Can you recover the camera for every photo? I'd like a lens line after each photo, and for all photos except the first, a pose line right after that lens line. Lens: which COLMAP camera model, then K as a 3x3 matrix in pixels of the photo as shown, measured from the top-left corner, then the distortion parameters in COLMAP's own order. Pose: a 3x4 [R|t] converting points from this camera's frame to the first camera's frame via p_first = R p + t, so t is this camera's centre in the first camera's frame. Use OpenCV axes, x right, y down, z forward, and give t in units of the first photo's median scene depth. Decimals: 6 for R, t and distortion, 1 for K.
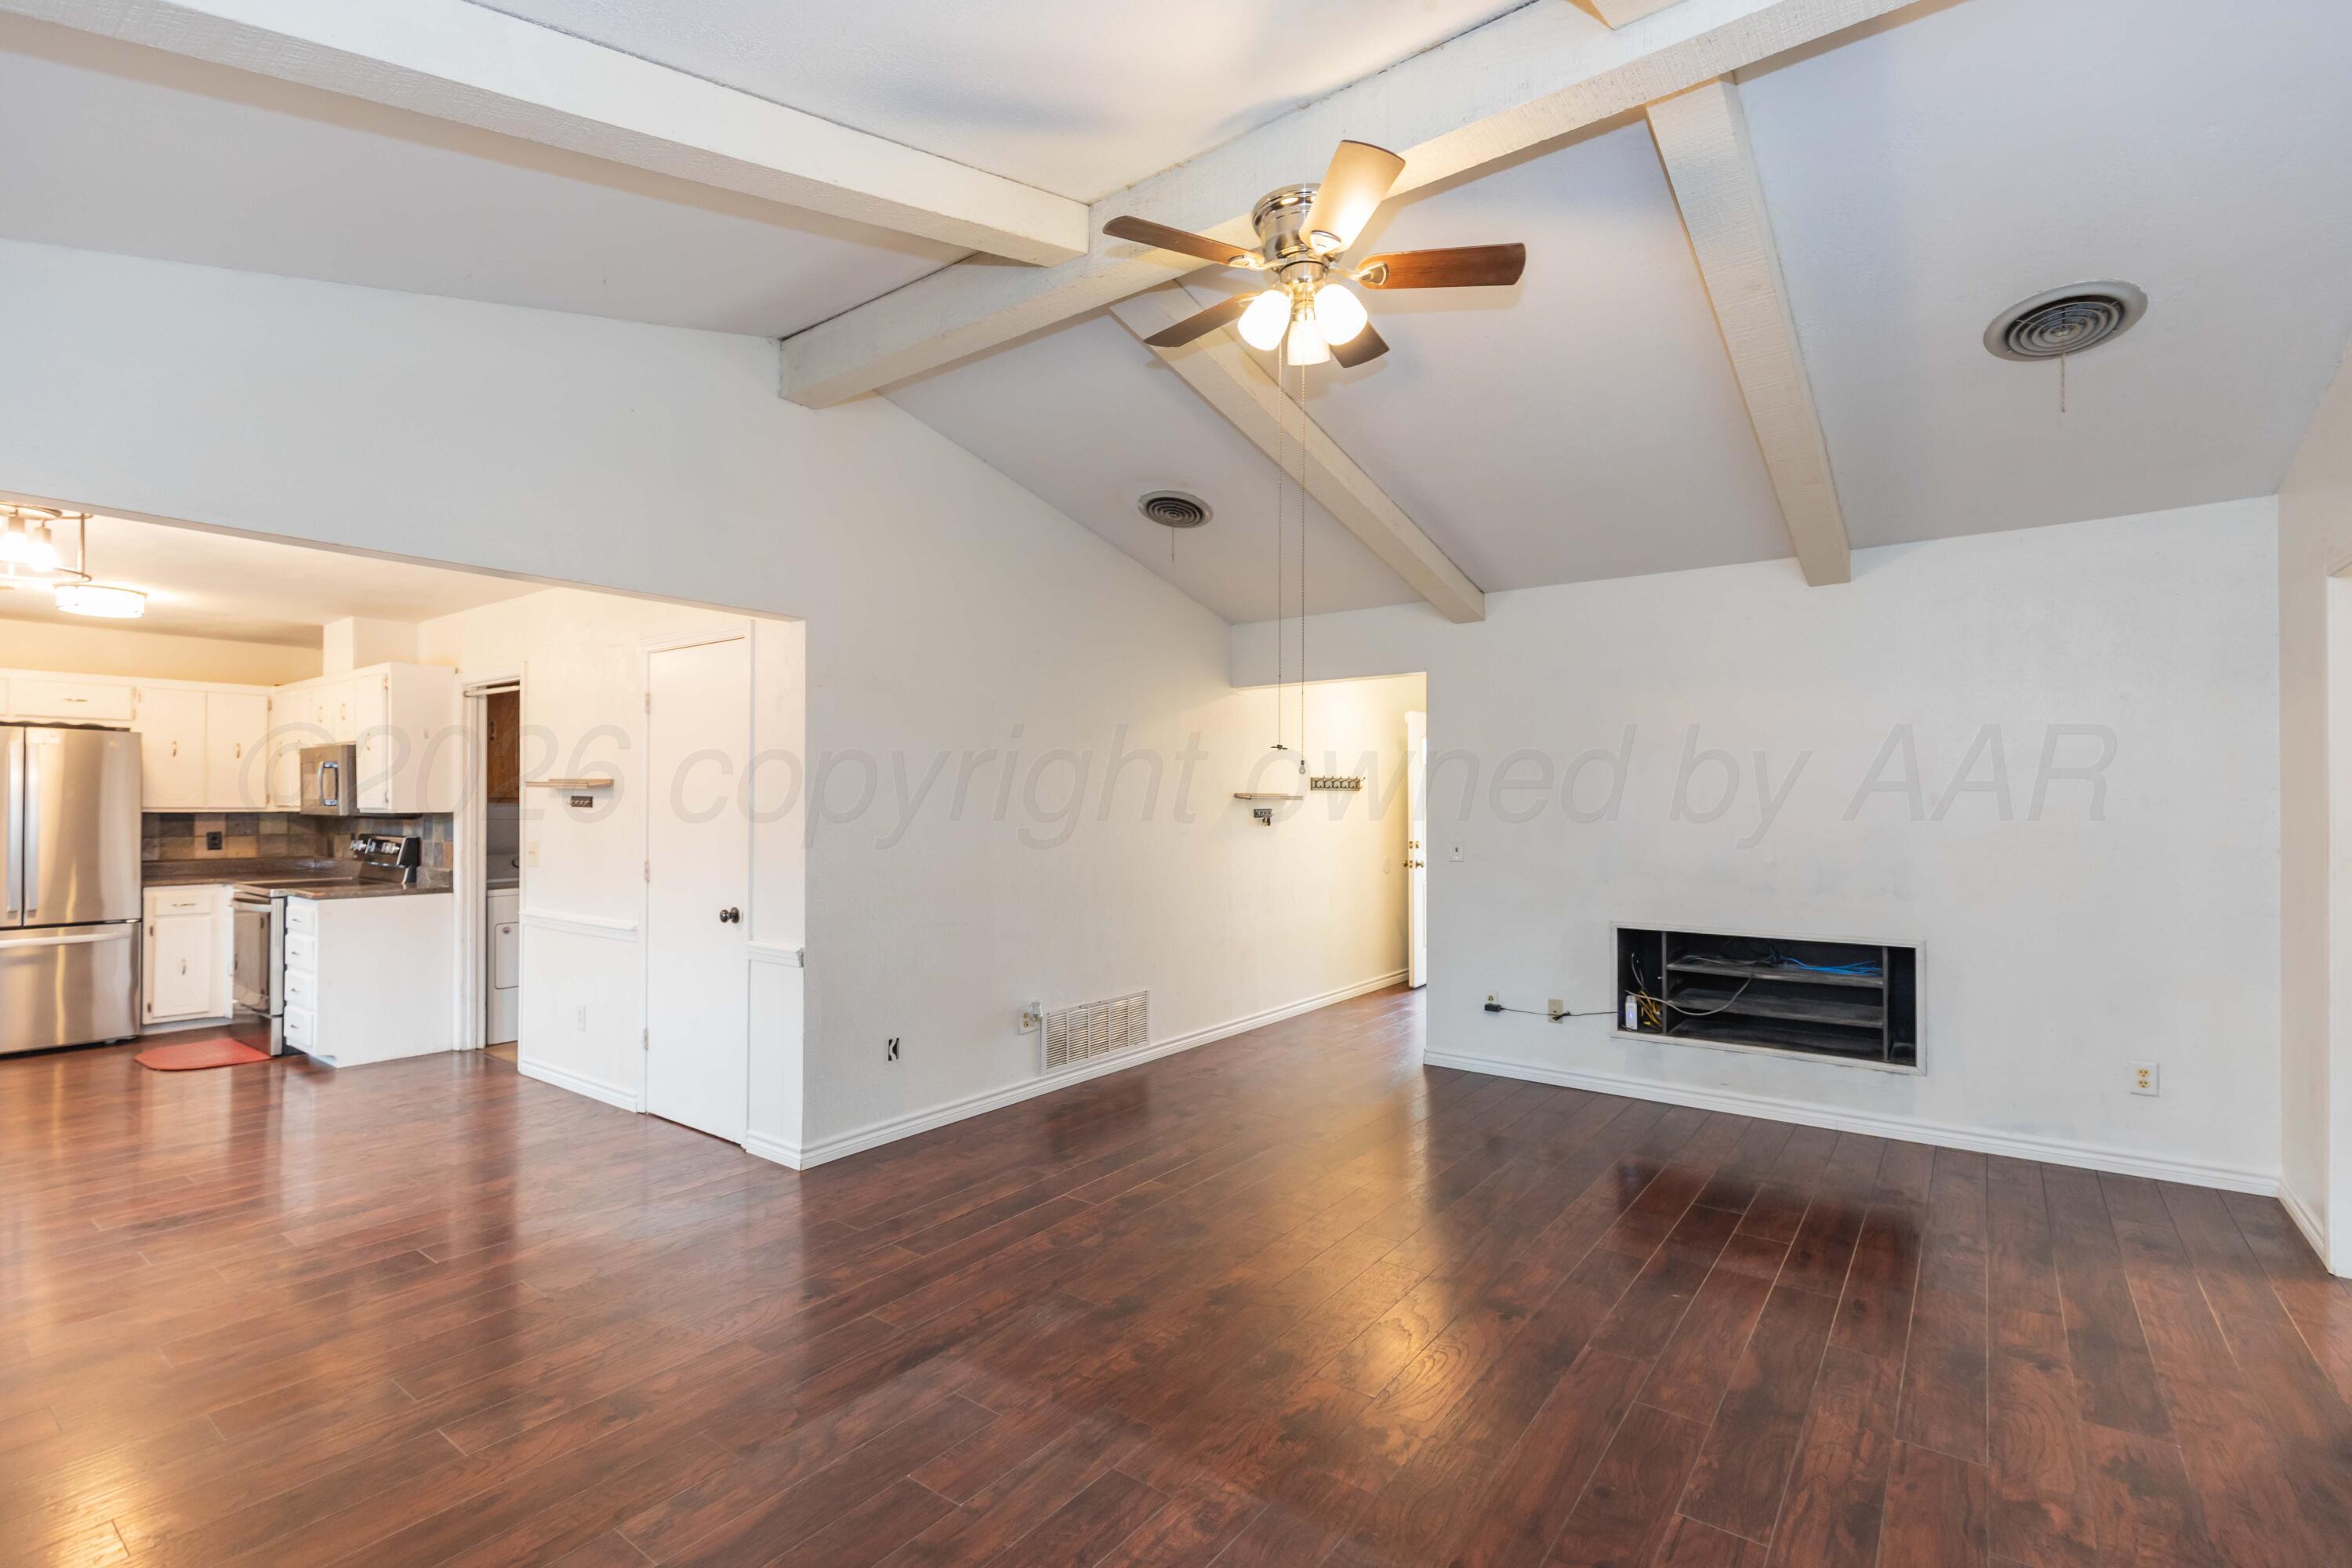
lens RADIAL K [[1093.0, 0, 1176.0], [0, 1093.0, 784.0], [0, 0, 1]] dist [0.005035, -0.001114]
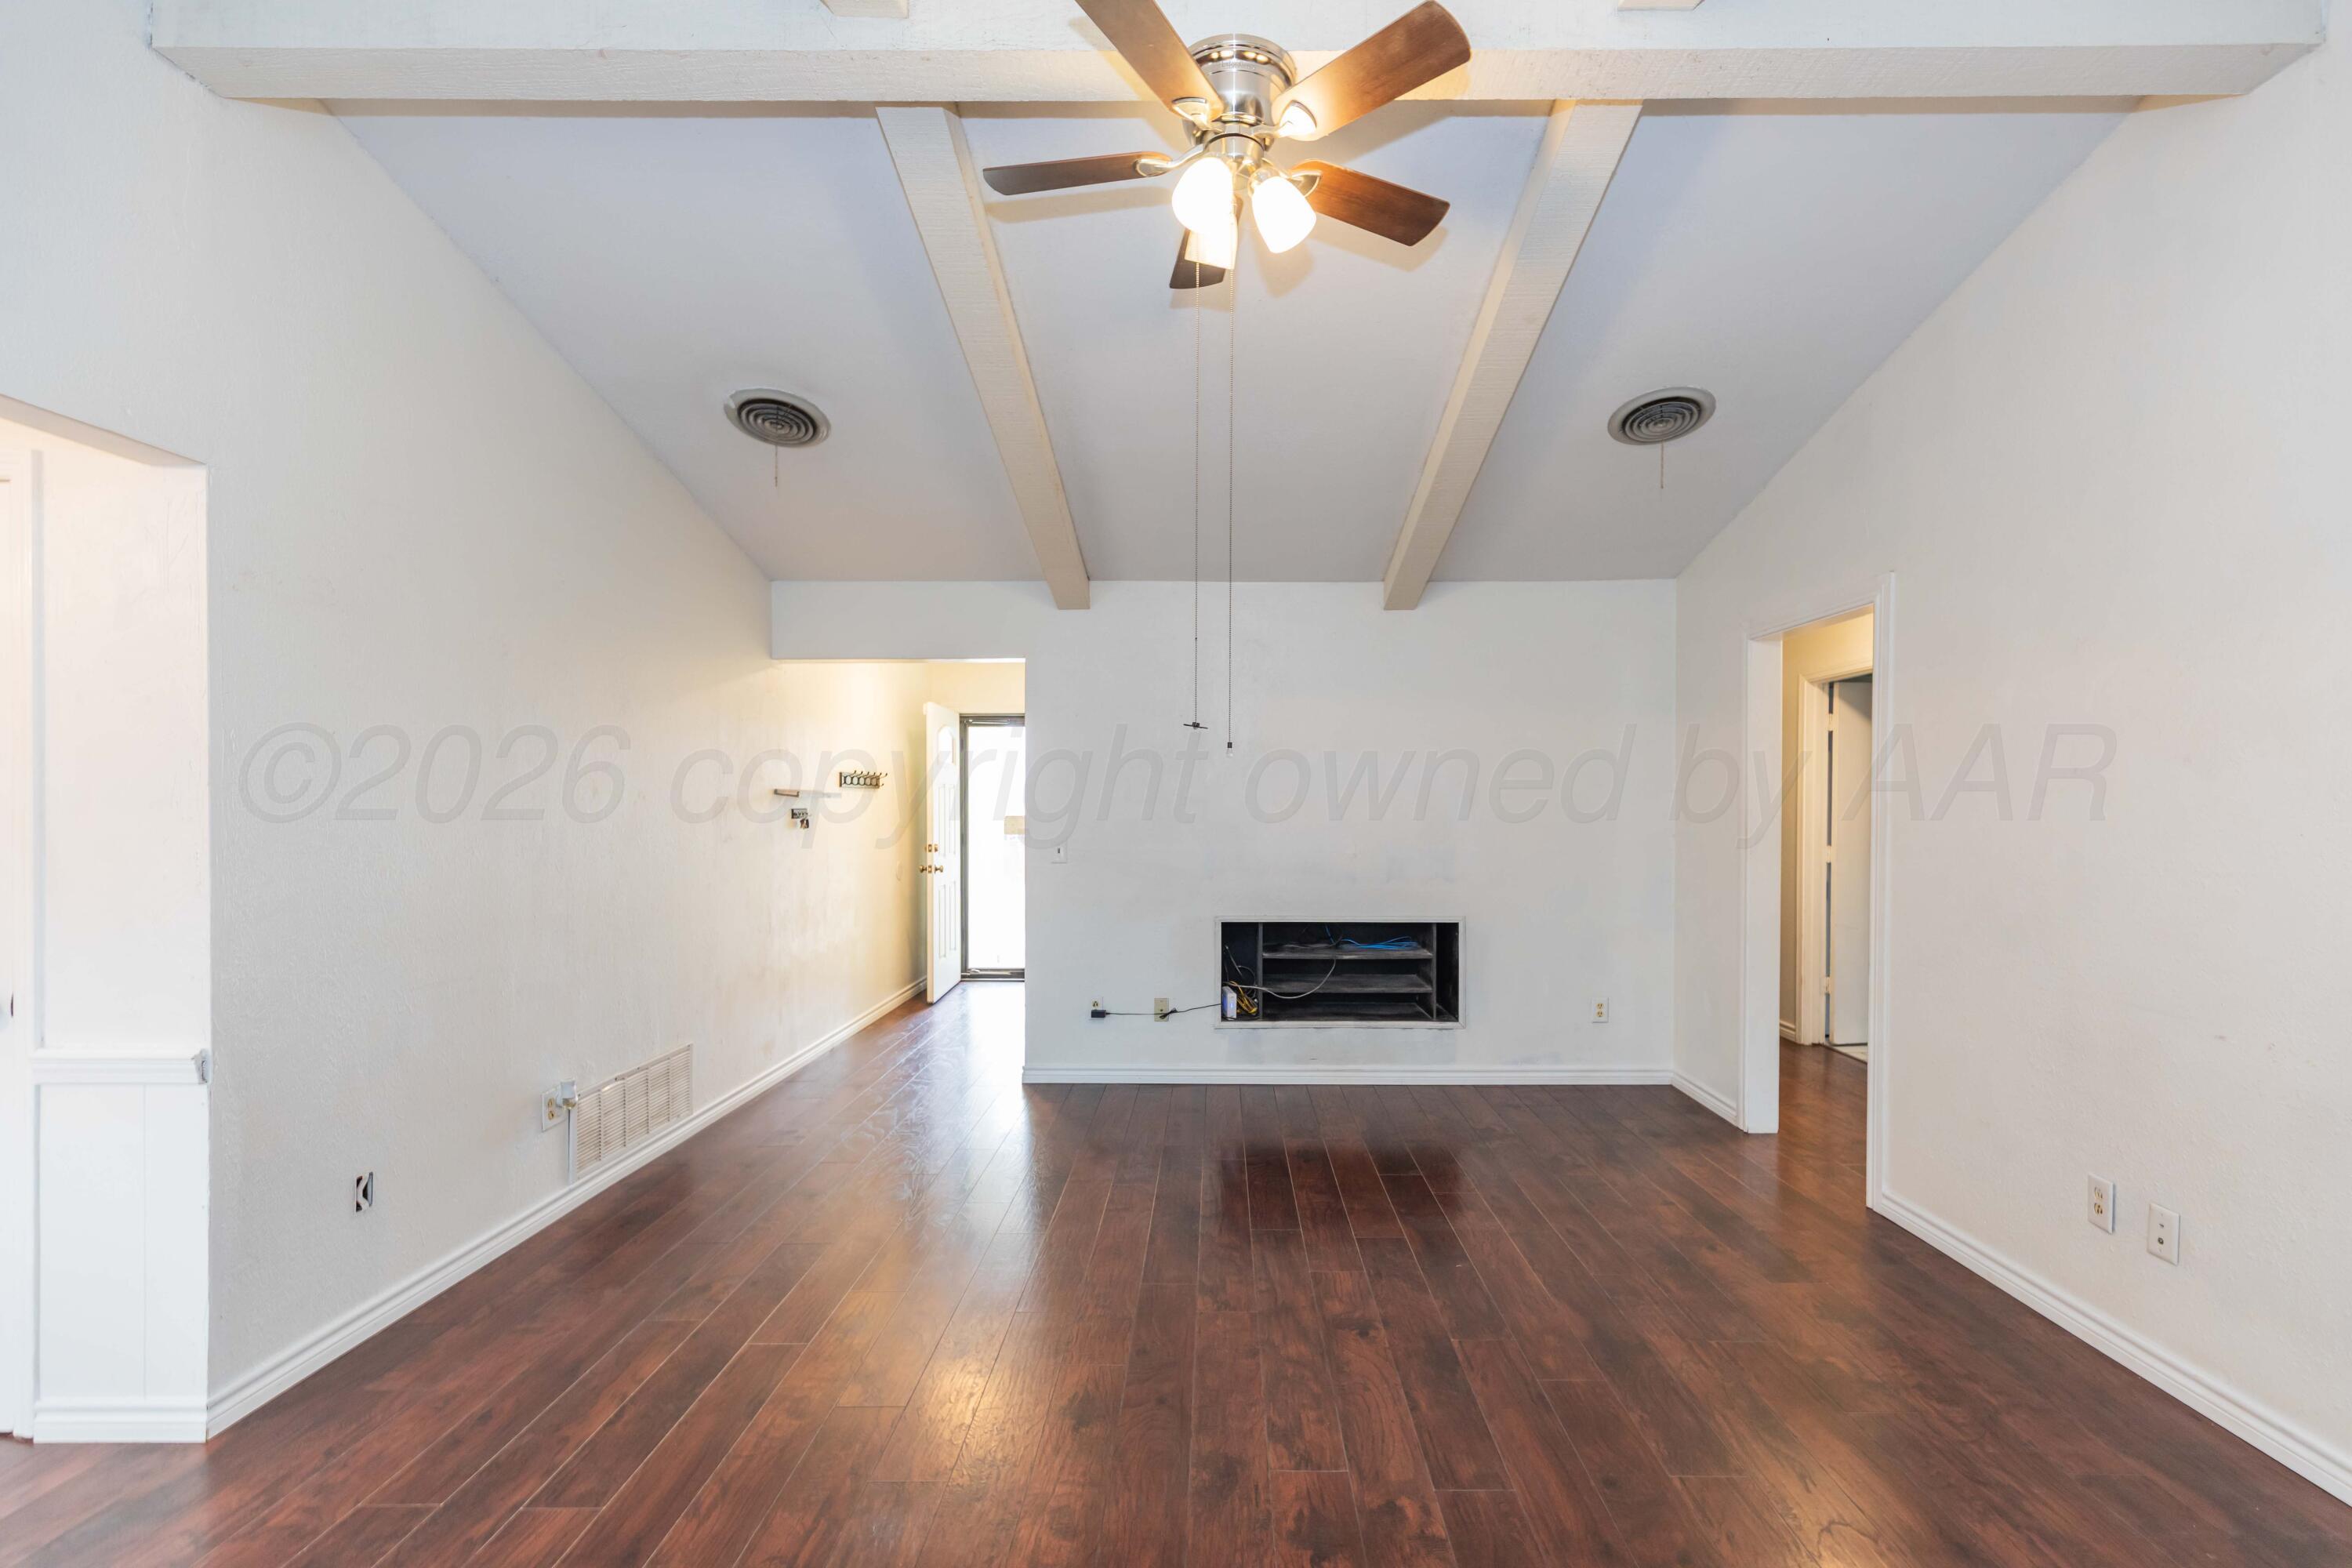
lens RADIAL K [[1084.9, 0, 1225.7], [0, 1084.9, 809.0], [0, 0, 1]] dist [0.008783, -0.001209]
pose [[0.794895, -0.000202, 0.606746, -0.235538], [-0.011510, 0.999815, 0.015412, 0.010033], [-0.606637, -0.019235, 0.794746, 0.207956]]
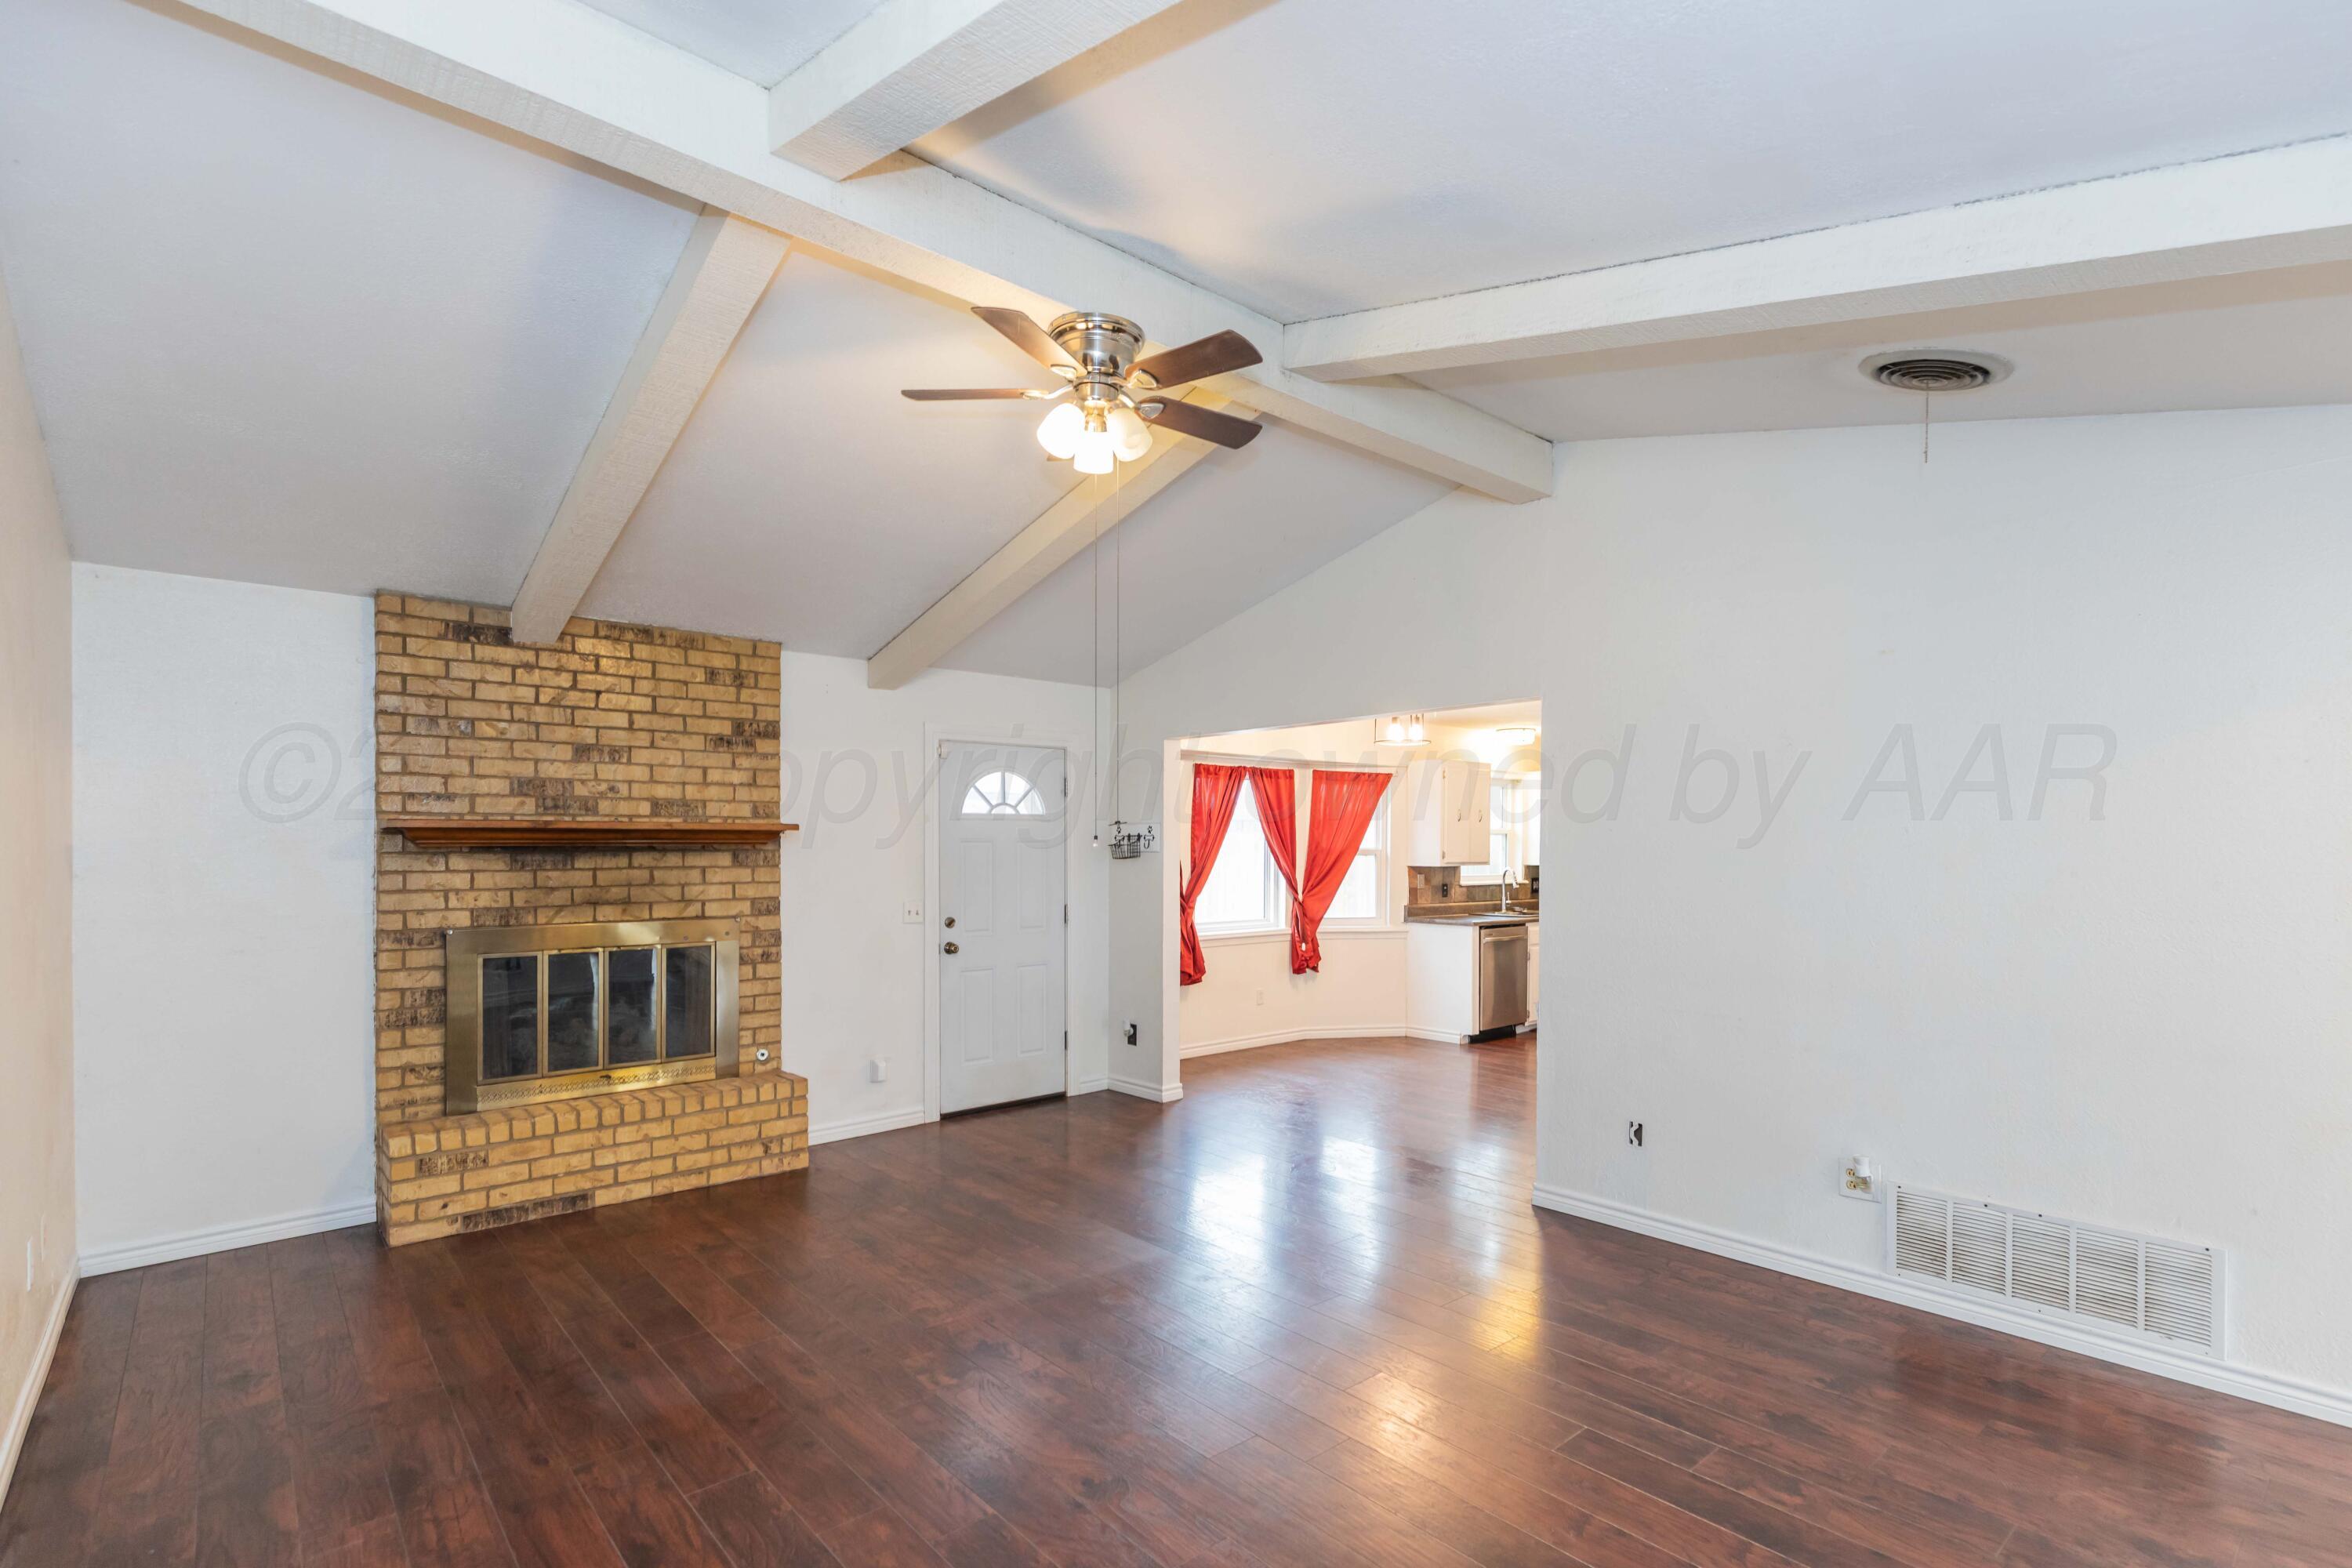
lens RADIAL K [[1109.9, 0, 1192.0], [0, 1109.9, 851.4], [0, 0, 1]] dist [-0.002198, -0.000597]
pose [[-0.221576, -0.000032, -0.975143, 0.713300], [0.014518, 0.999889, -0.003332, 0.000704], [0.975035, -0.014895, -0.221551, 0.811054]]
